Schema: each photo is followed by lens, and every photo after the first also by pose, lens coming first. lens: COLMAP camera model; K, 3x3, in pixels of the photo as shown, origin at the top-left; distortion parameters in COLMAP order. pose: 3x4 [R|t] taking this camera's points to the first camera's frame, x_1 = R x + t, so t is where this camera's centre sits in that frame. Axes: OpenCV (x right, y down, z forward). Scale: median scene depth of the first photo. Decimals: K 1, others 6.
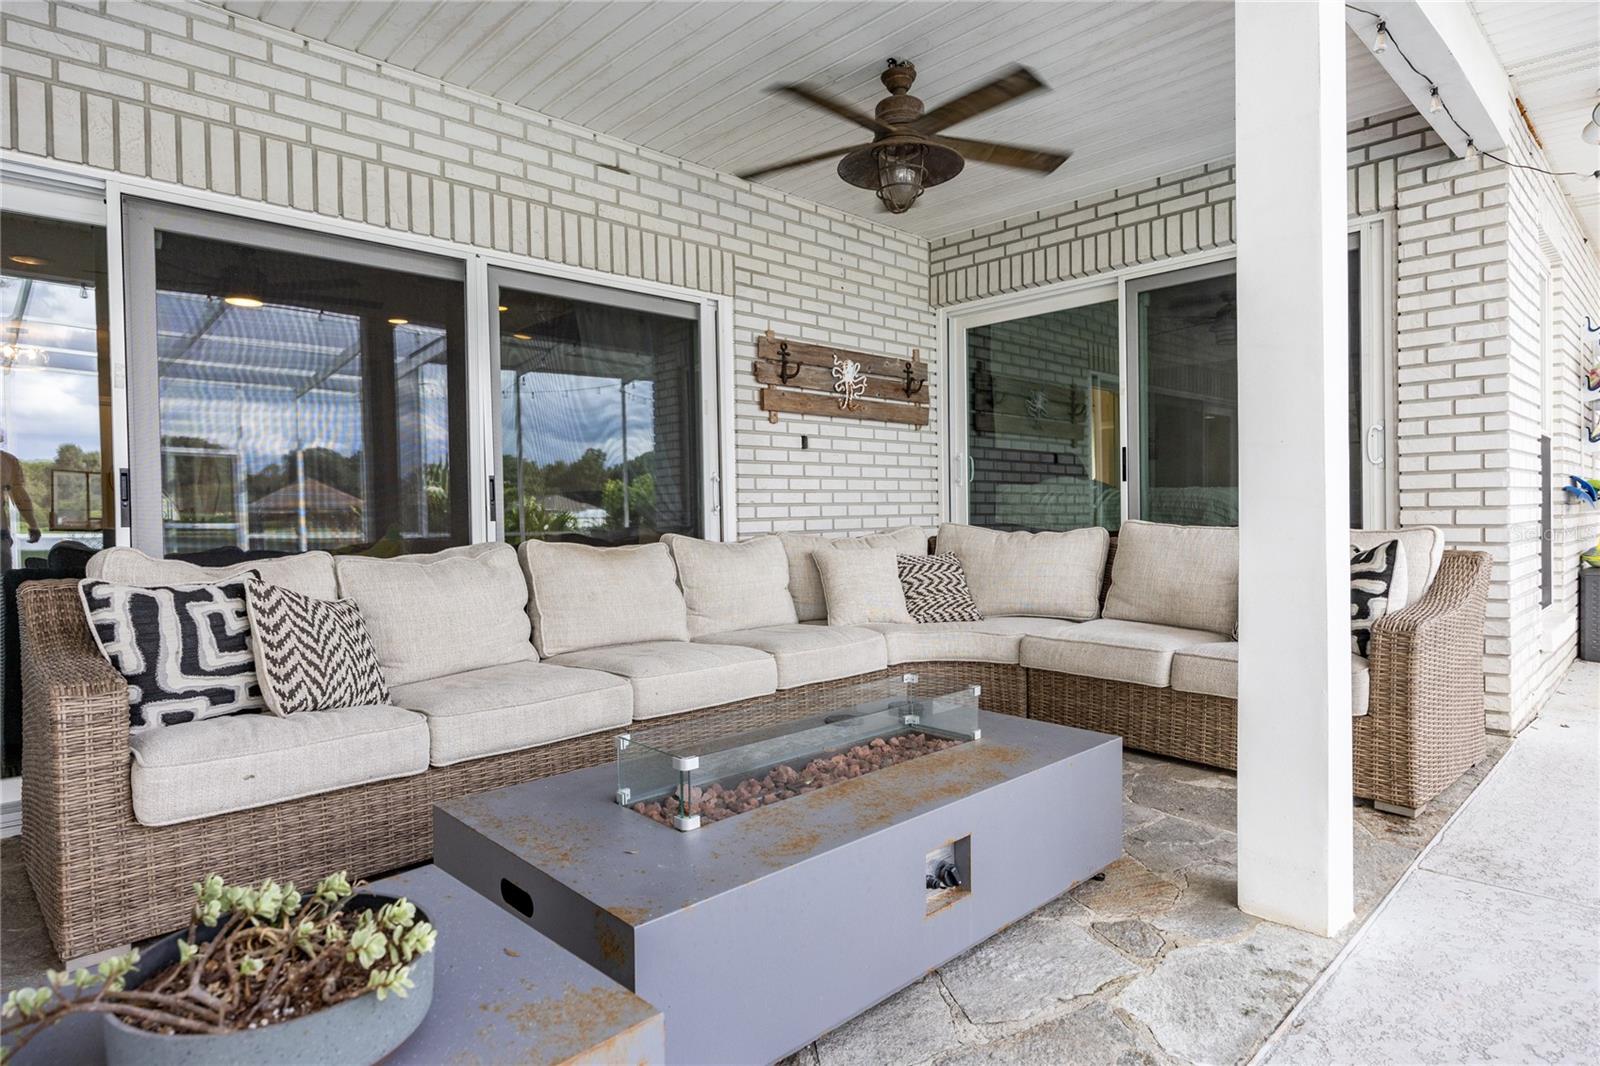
lens RADIAL K [[872.3, 0, 801.2], [0, 872.3, 526.3], [0, 0, 1]] dist [0.001765, 0.000302]
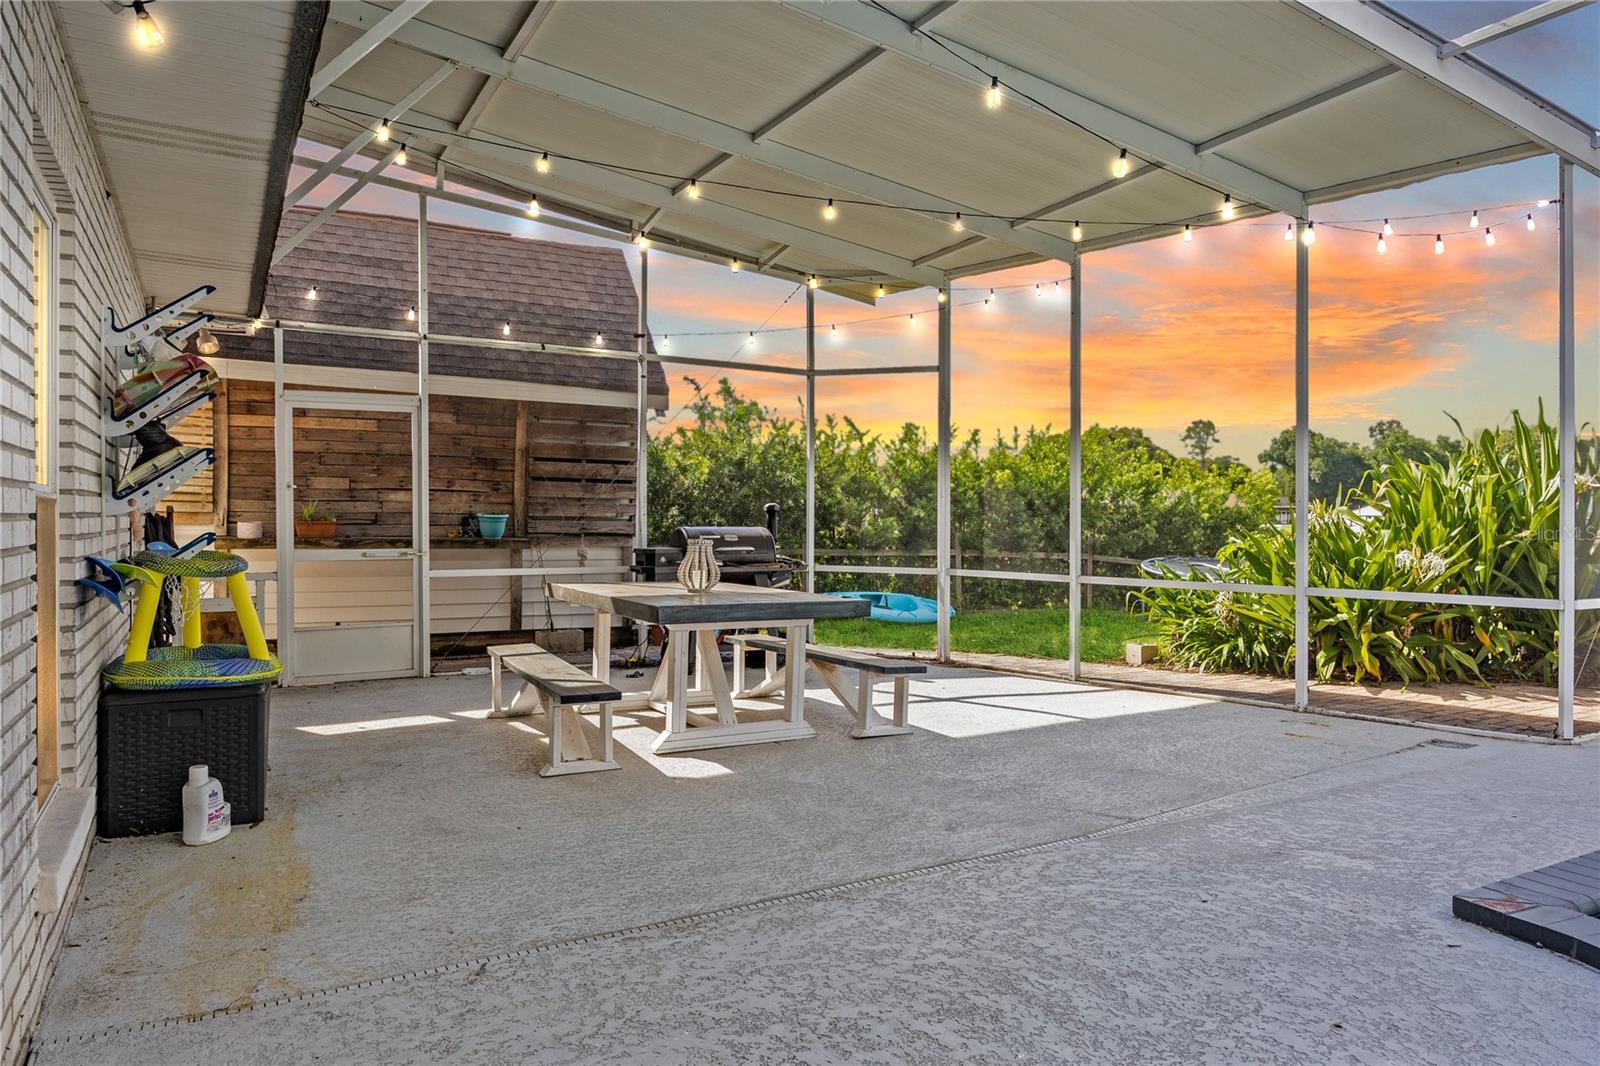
lens RADIAL K [[1023.8, 0, 798.9], [0, 1023.8, 525.0], [0, 0, 1]] dist [-0.019143, 0.001444]
pose [[0.237977, 0.008425, 0.971234, 0.318791], [0.007460, 0.999917, -0.010502, -0.072641], [-0.971242, 0.009744, 0.237894, 0.356794]]
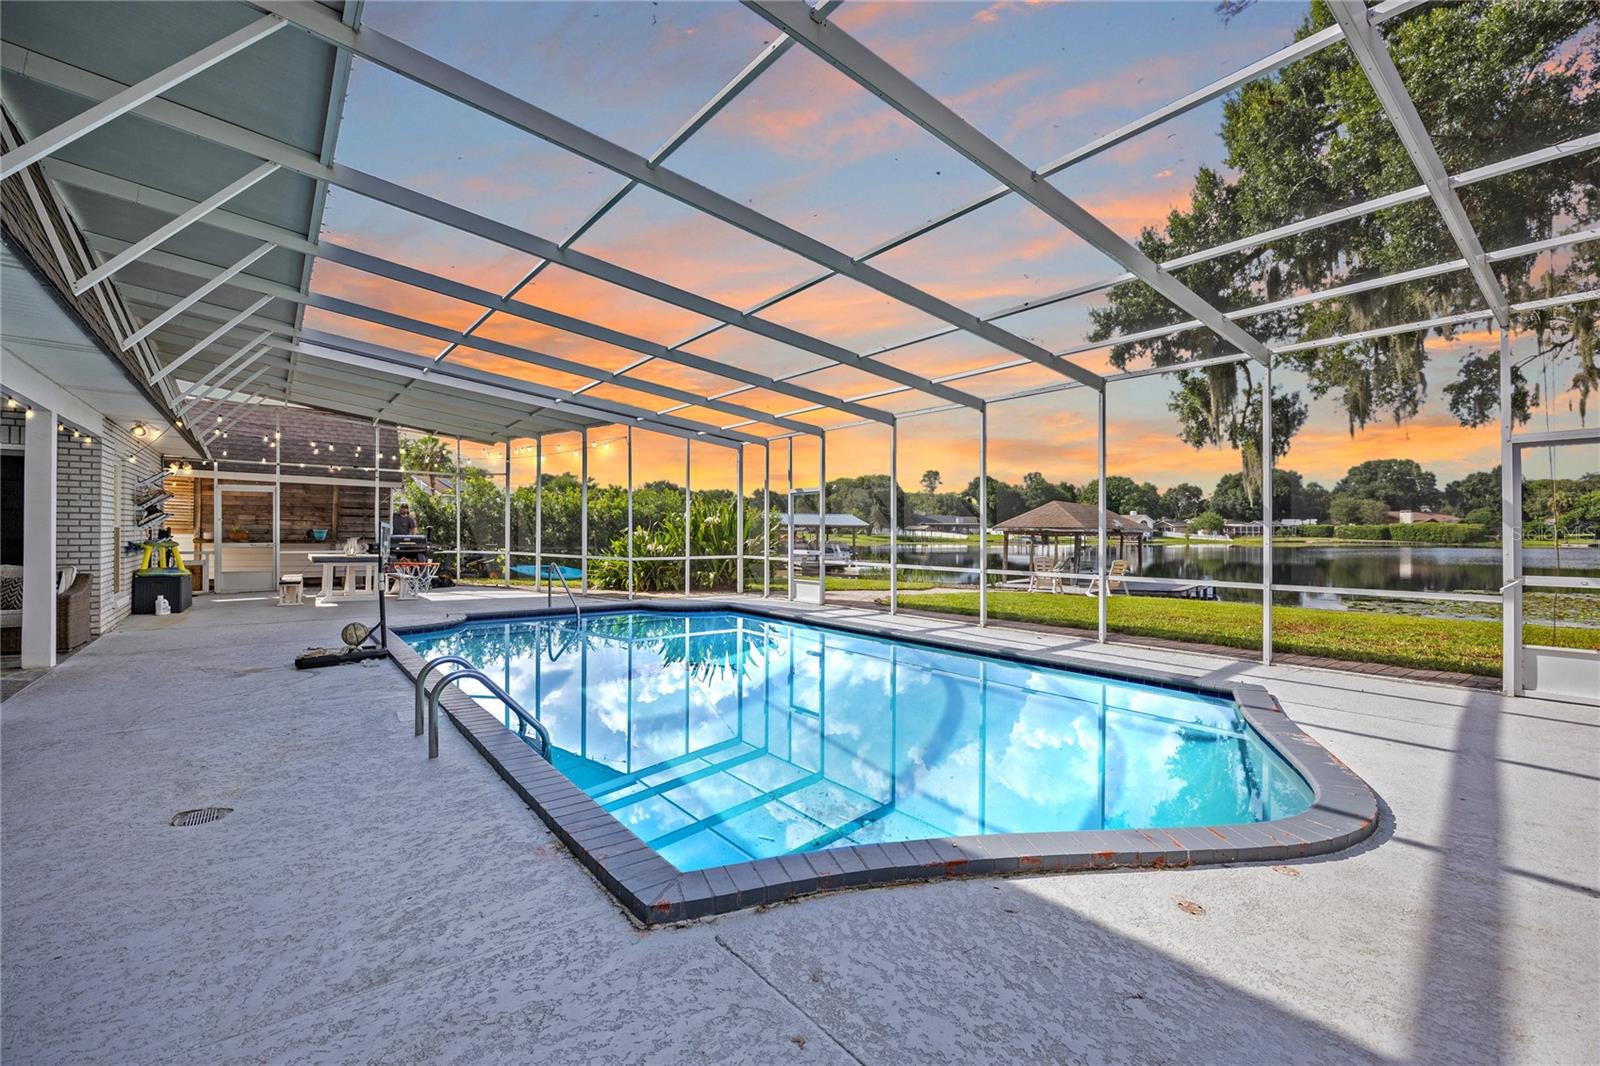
lens RADIAL K [[709.3, 0, 804.1], [0, 709.3, 526.2], [0, 0, 1]] dist [-0.004862, 0.000095]
pose [[0.113213, 0.021648, 0.993335, -0.981136], [0.006432, 0.999726, -0.022521, -0.045615], [-0.993550, 0.008939, 0.113043, -1.240074]]
